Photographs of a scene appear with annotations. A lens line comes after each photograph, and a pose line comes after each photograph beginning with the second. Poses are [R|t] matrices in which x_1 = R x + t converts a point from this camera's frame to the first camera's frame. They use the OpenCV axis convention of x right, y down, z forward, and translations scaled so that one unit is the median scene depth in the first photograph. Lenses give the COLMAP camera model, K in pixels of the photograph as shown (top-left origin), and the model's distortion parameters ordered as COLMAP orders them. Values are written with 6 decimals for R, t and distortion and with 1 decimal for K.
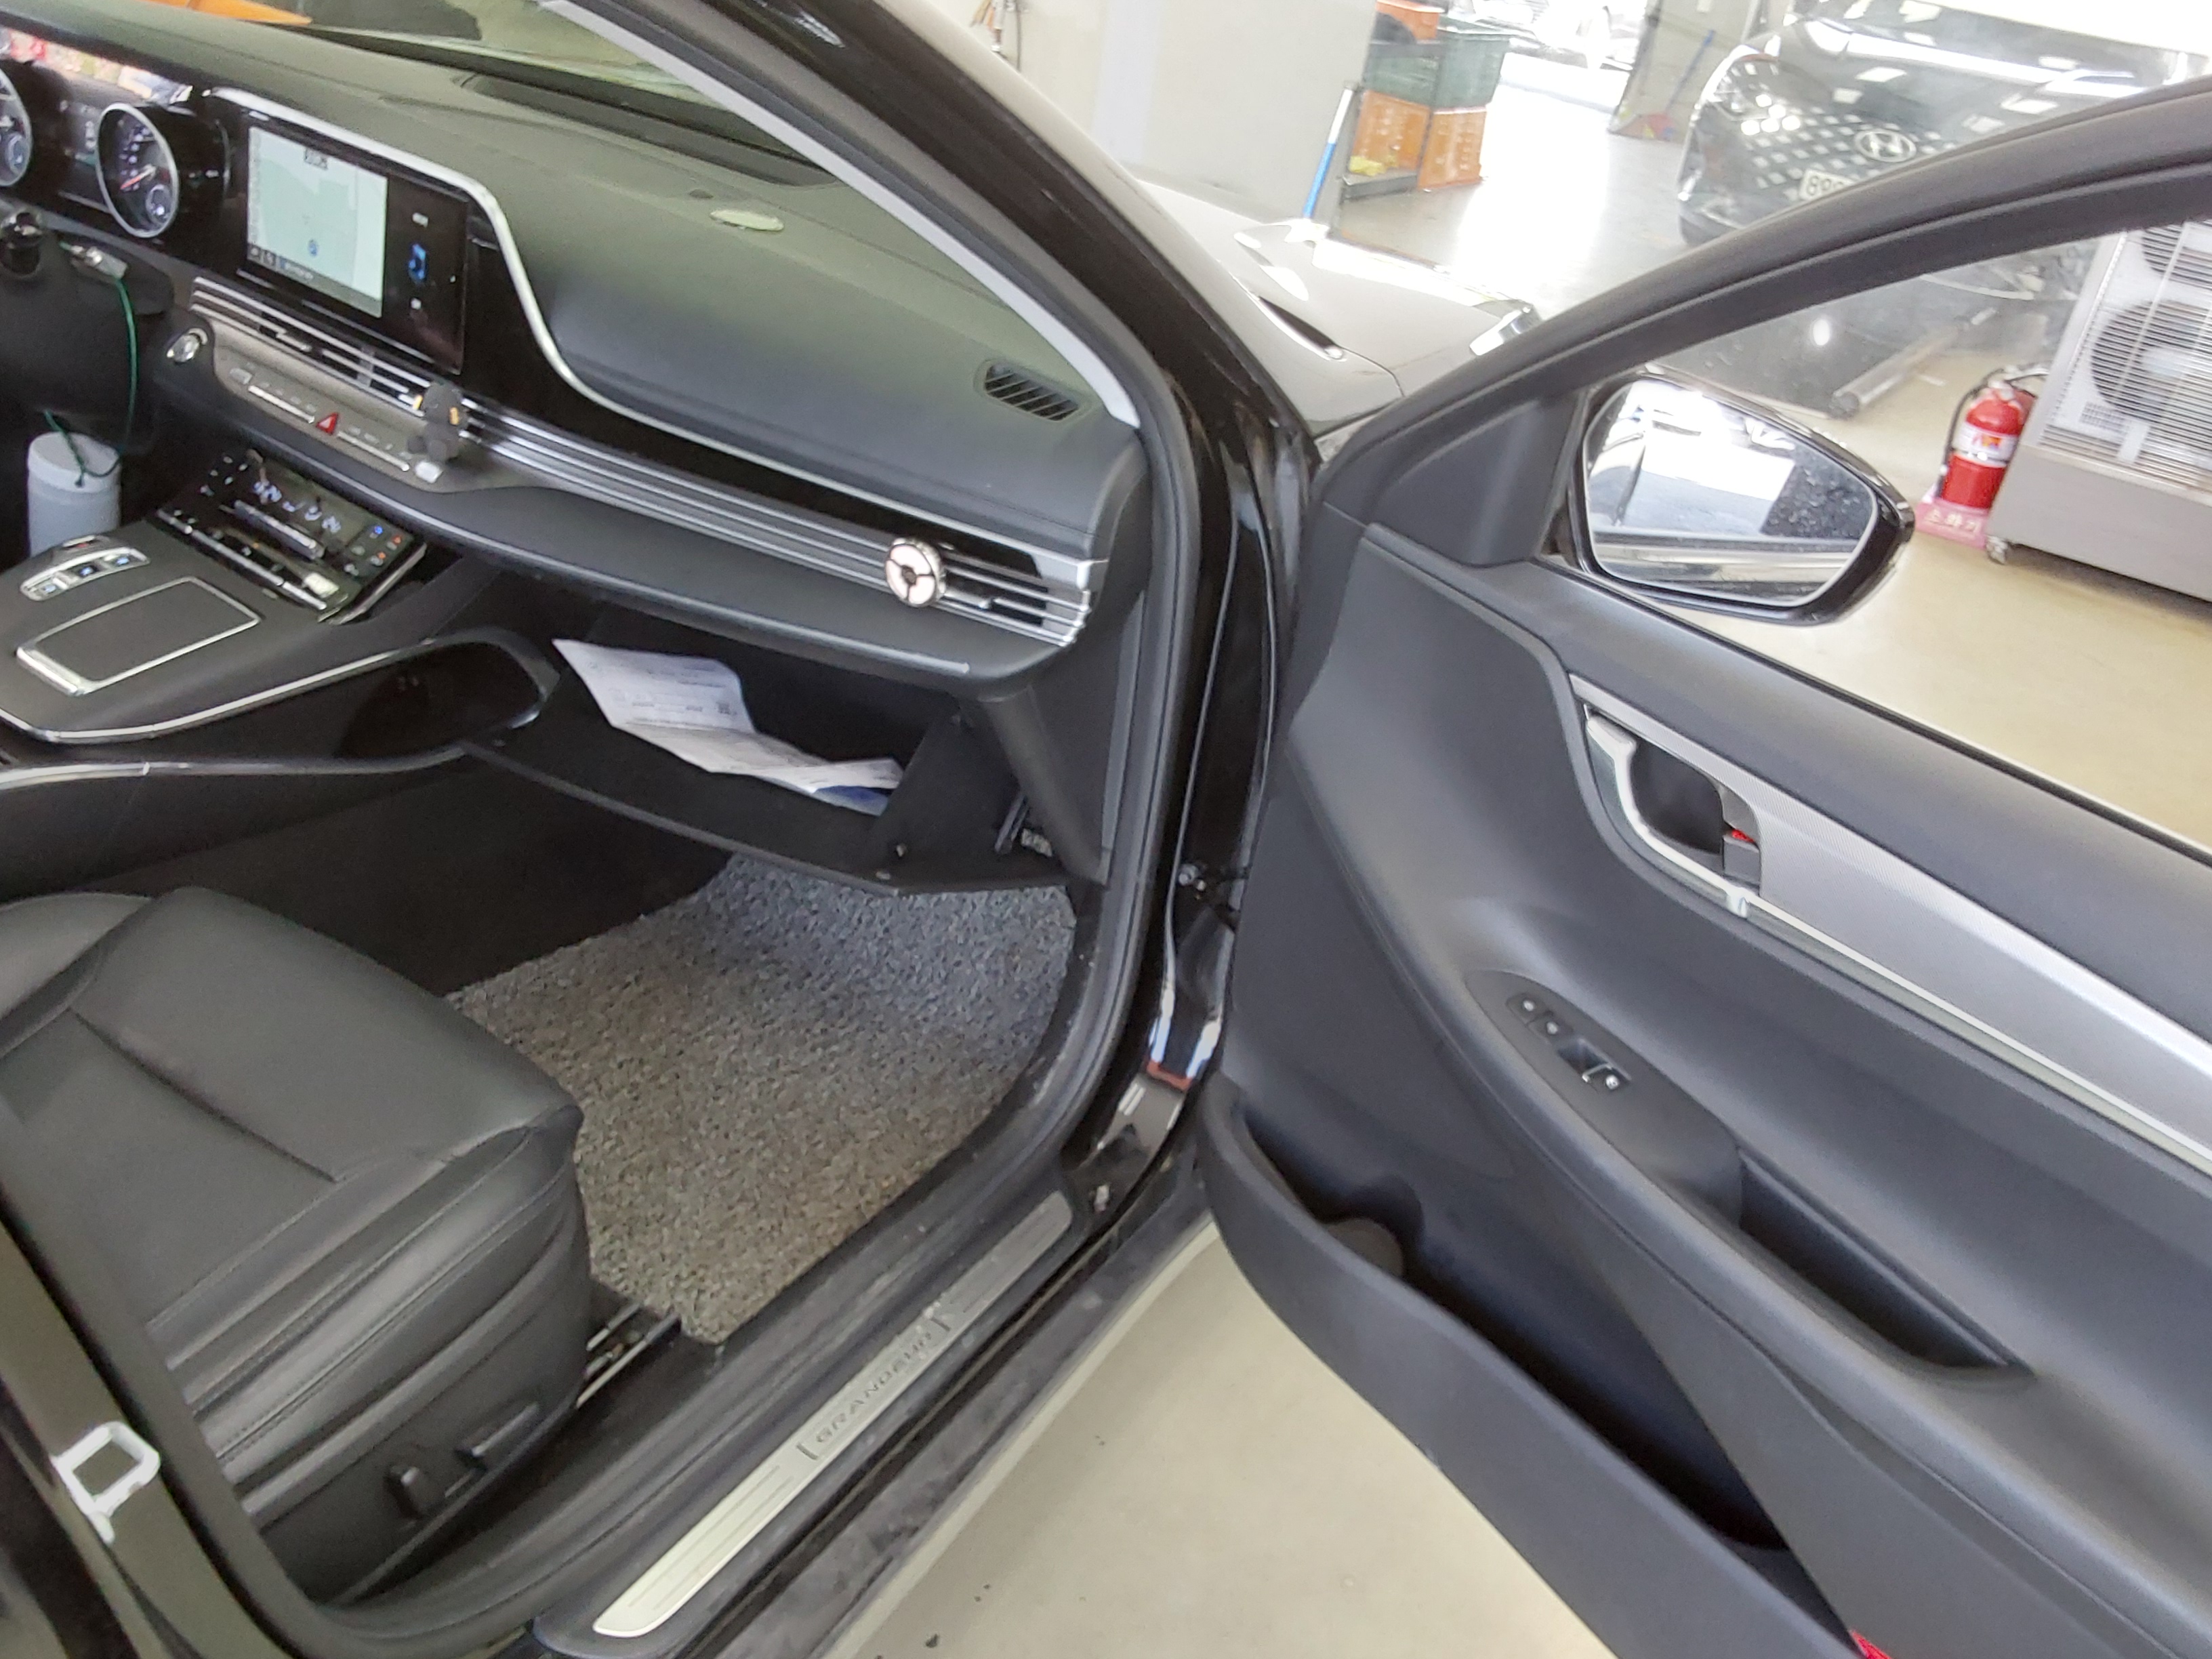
lens RADIAL K [[1805.8, 0, 1106.0], [0, 1805.8, 829.5], [0, 0, 1]] dist [0.110467, -0.128114]
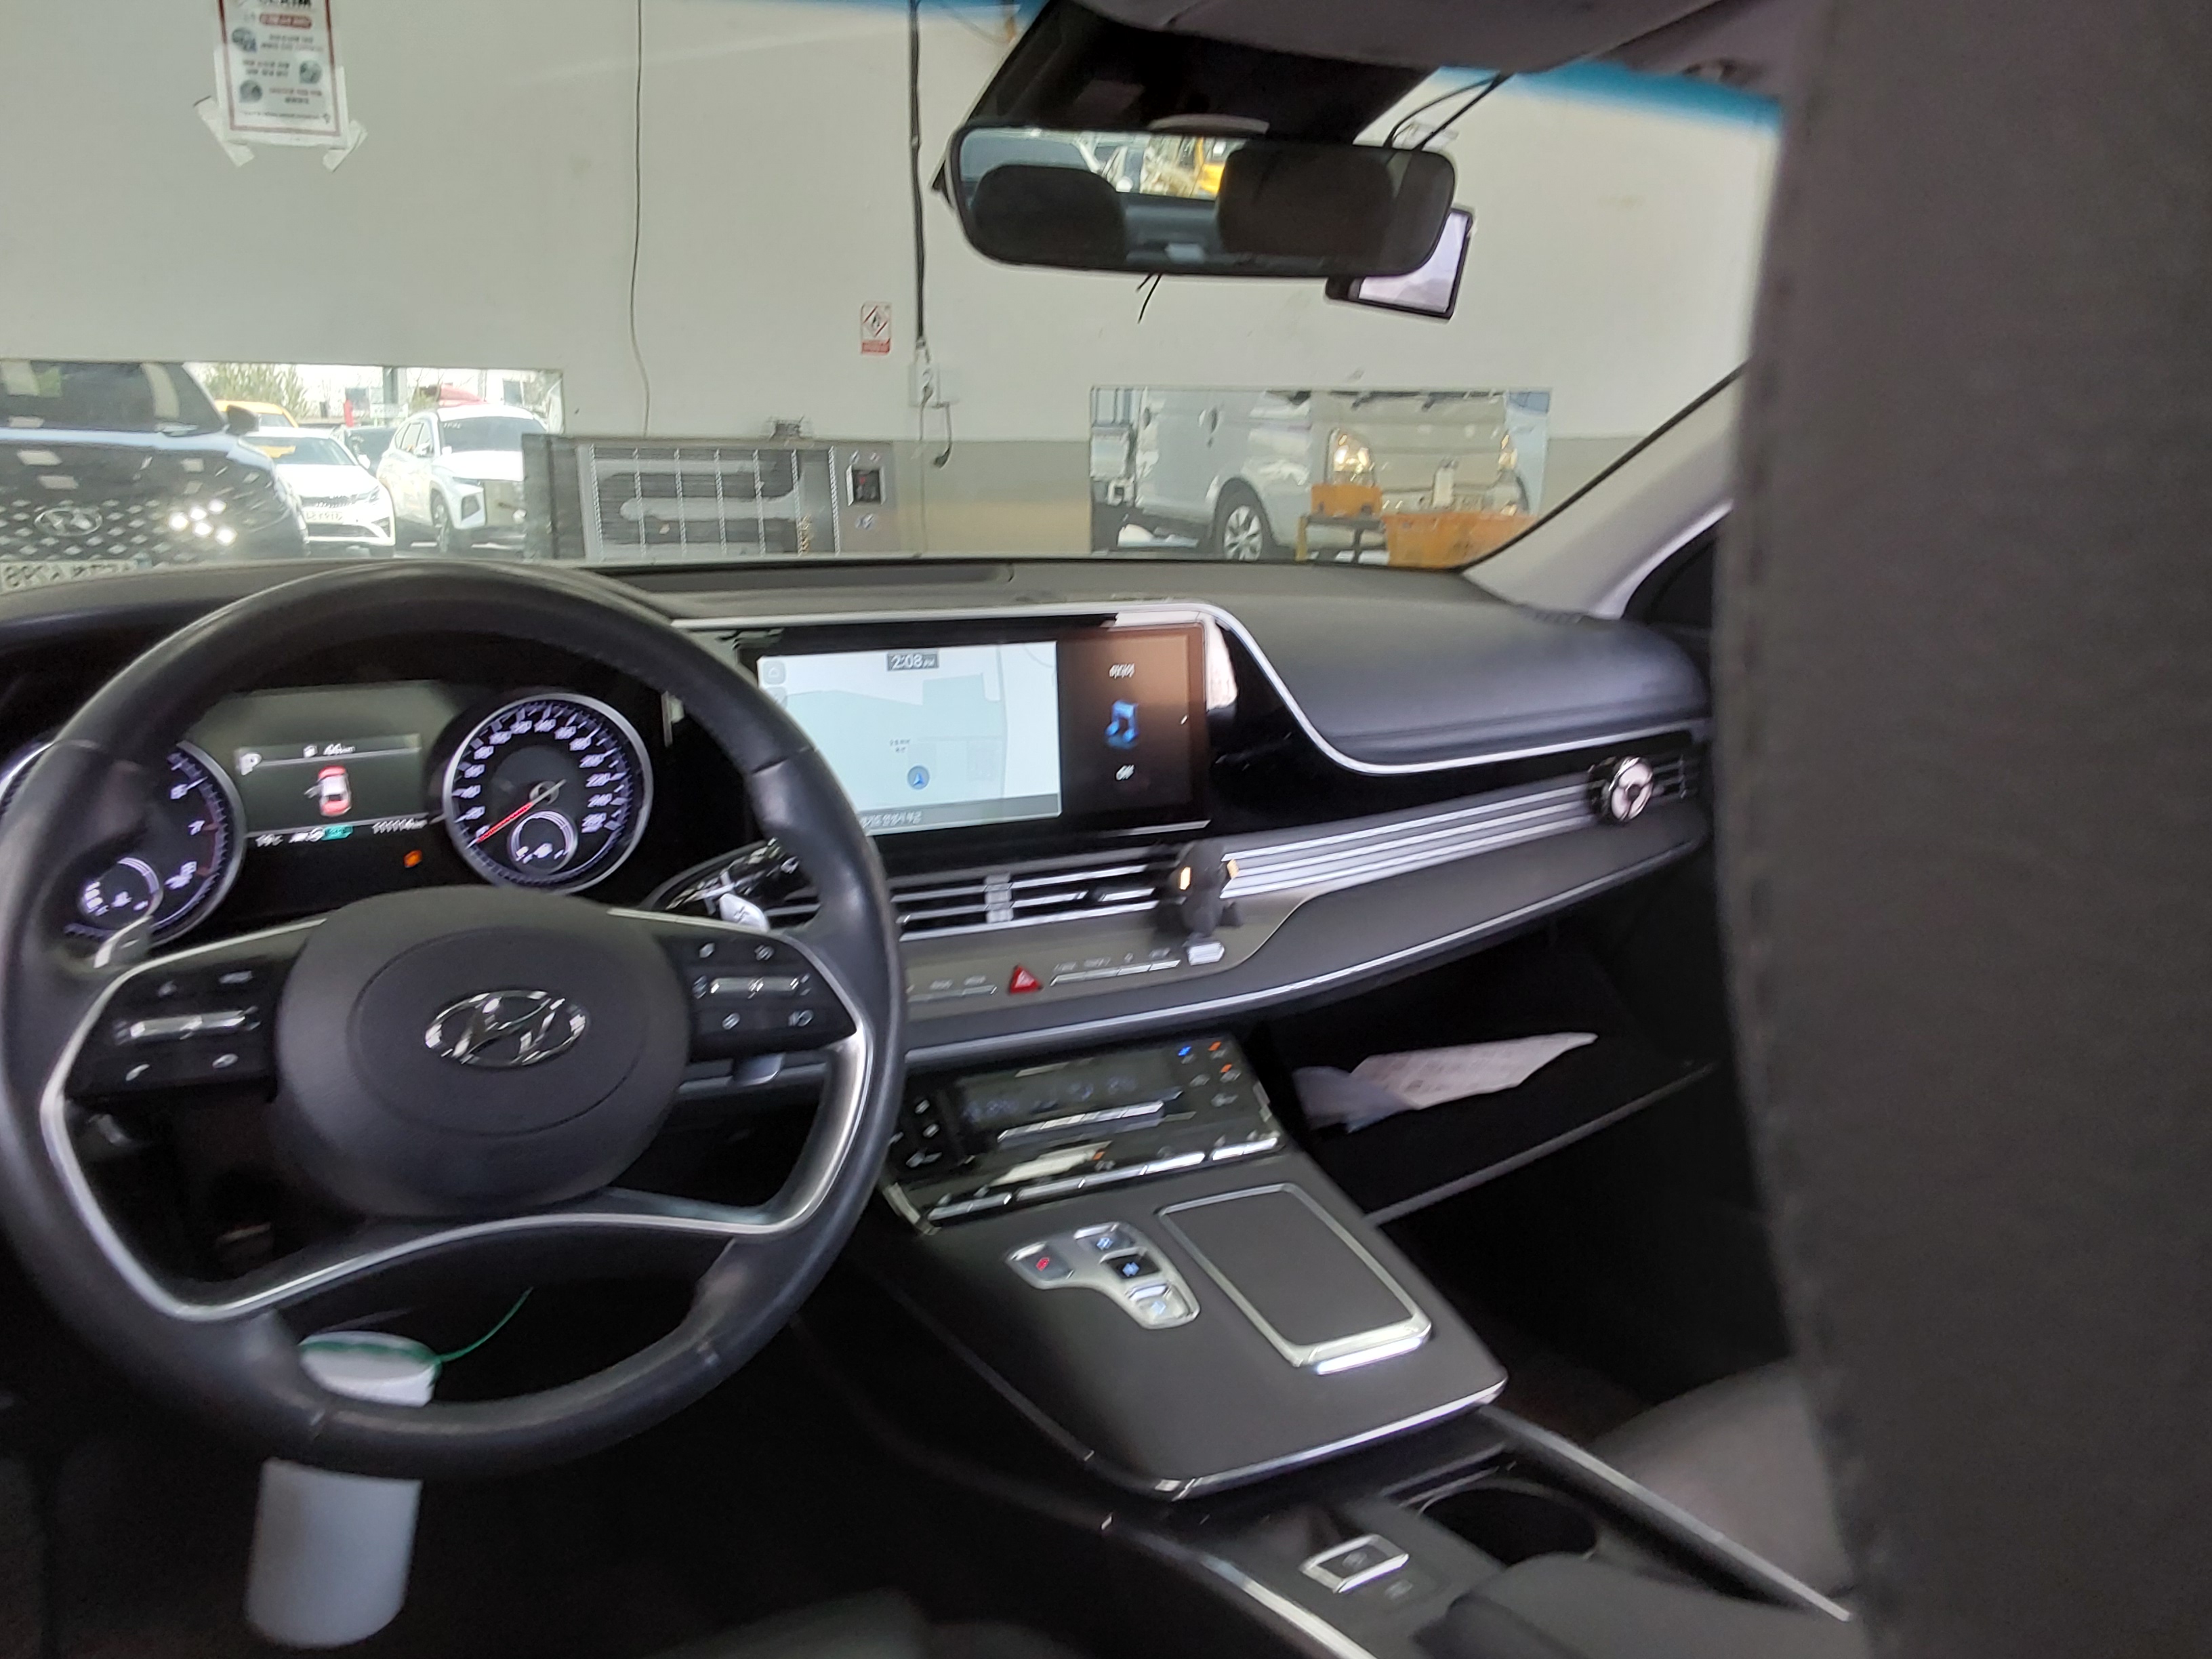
lens RADIAL K [[1817.1, 0, 1052.8], [0, 1817.1, 859.7], [0, 0, 1]] dist [0.187025, -0.279670]
pose [[0.429584, -0.354510, 0.830530, -1.022193], [0.487079, 0.865422, 0.117467, -0.346126], [-0.760402, 0.354072, 0.544446, 0.570112]]
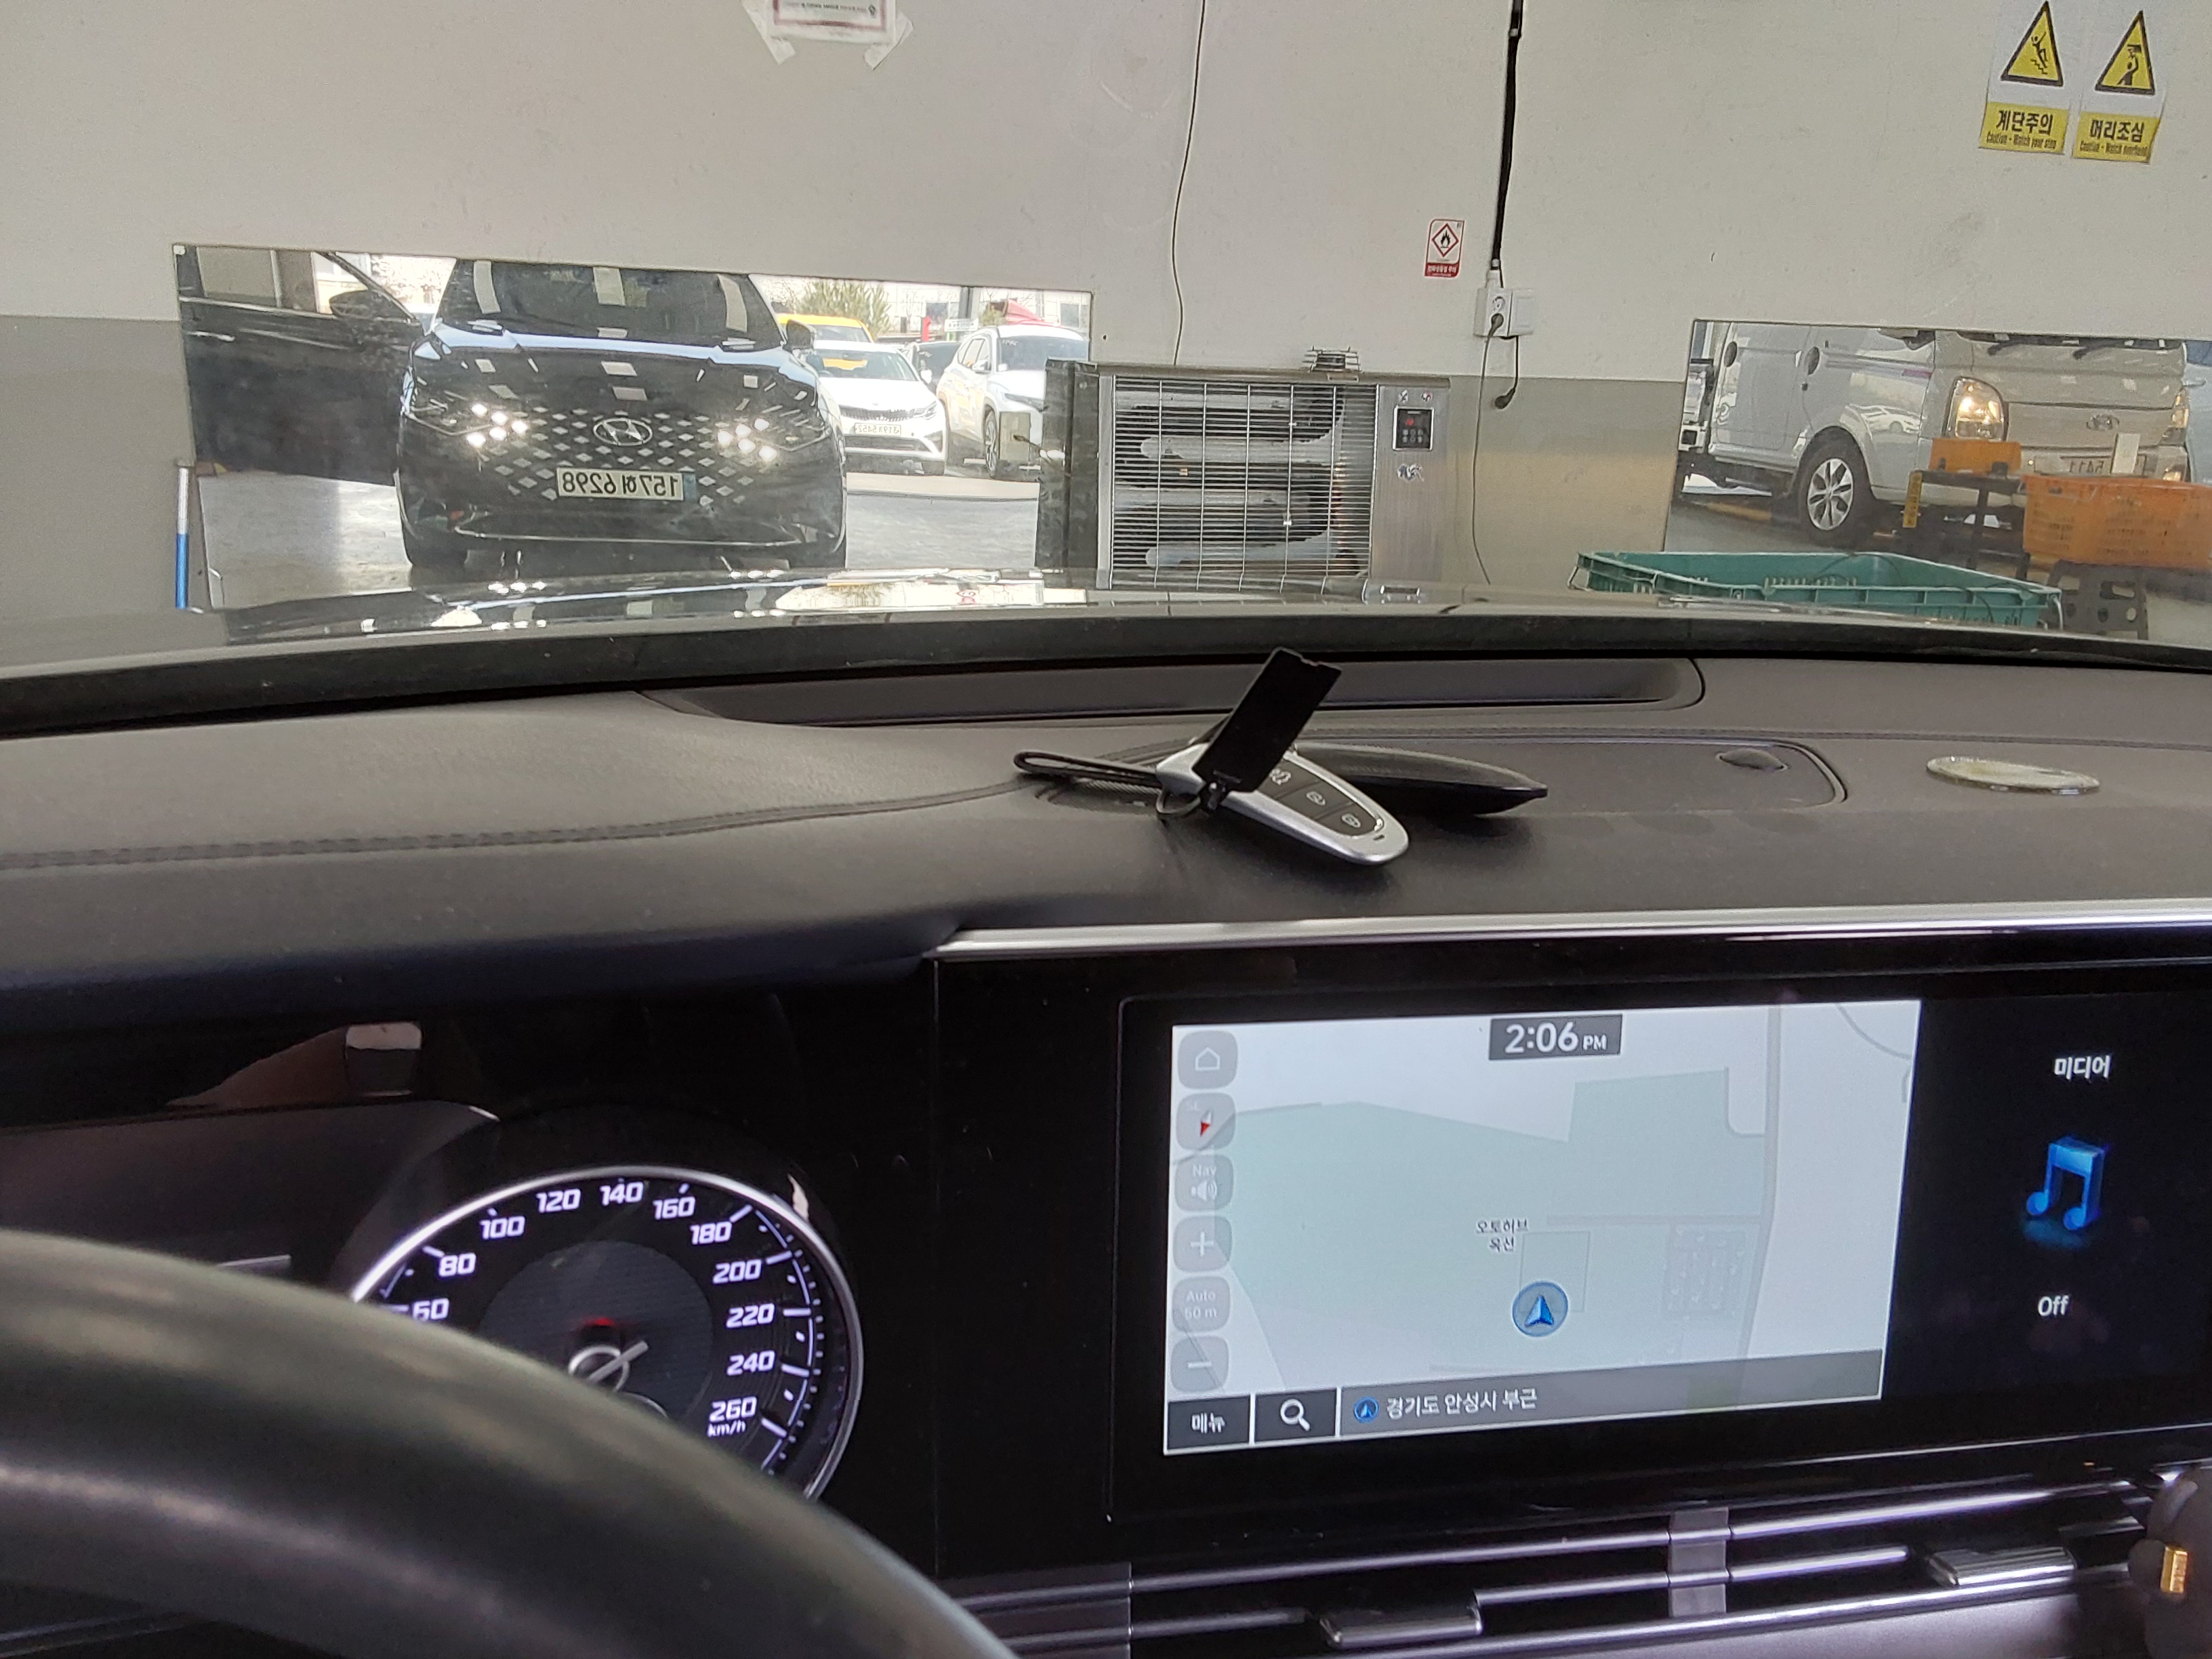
lens RADIAL K [[1805.8, 0, 1106.0], [0, 1805.8, 829.5], [0, 0, 1]] dist [0.110467, -0.128114]
pose [[0.648646, -0.322244, 0.689505, -0.655575], [0.419293, 0.907368, 0.029617, -0.423950], [-0.635179, 0.269894, 0.723675, 0.803898]]
